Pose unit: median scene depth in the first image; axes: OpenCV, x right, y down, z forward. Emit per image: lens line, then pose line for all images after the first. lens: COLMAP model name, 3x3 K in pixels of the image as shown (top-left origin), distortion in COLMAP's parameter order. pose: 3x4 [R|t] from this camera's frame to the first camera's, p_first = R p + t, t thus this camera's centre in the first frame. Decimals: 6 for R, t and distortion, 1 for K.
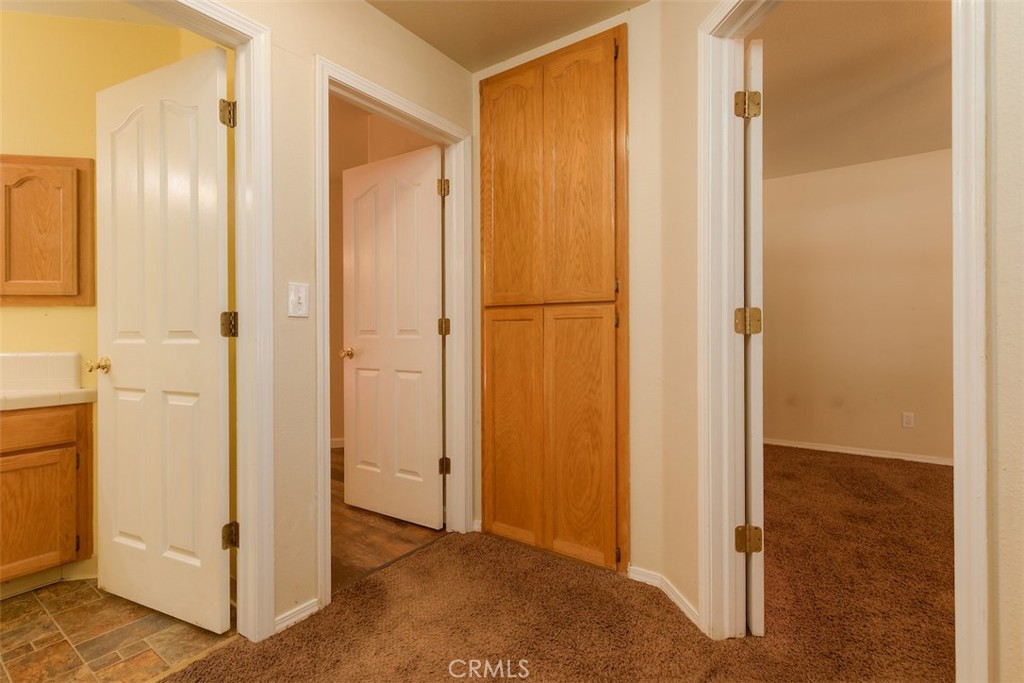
lens RADIAL K [[466.2, 0, 513.0], [0, 466.2, 334.3], [0, 0, 1]] dist [0.001223, 0.001809]
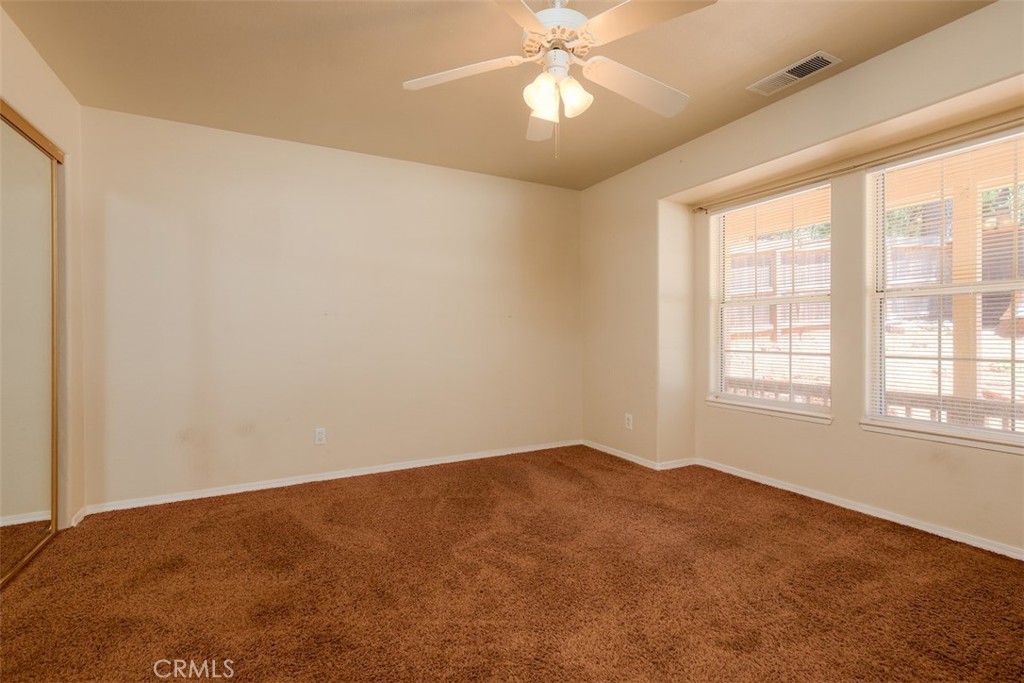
lens RADIAL K [[466.2, 0, 517.0], [0, 466.2, 336.1], [0, 0, 1]] dist [0.001223, 0.001809]
pose [[0.429116, 0.008462, 0.903210, 0.244716], [0.004251, 0.999926, -0.011388, -0.000101], [-0.903239, 0.008727, 0.429049, 0.341948]]
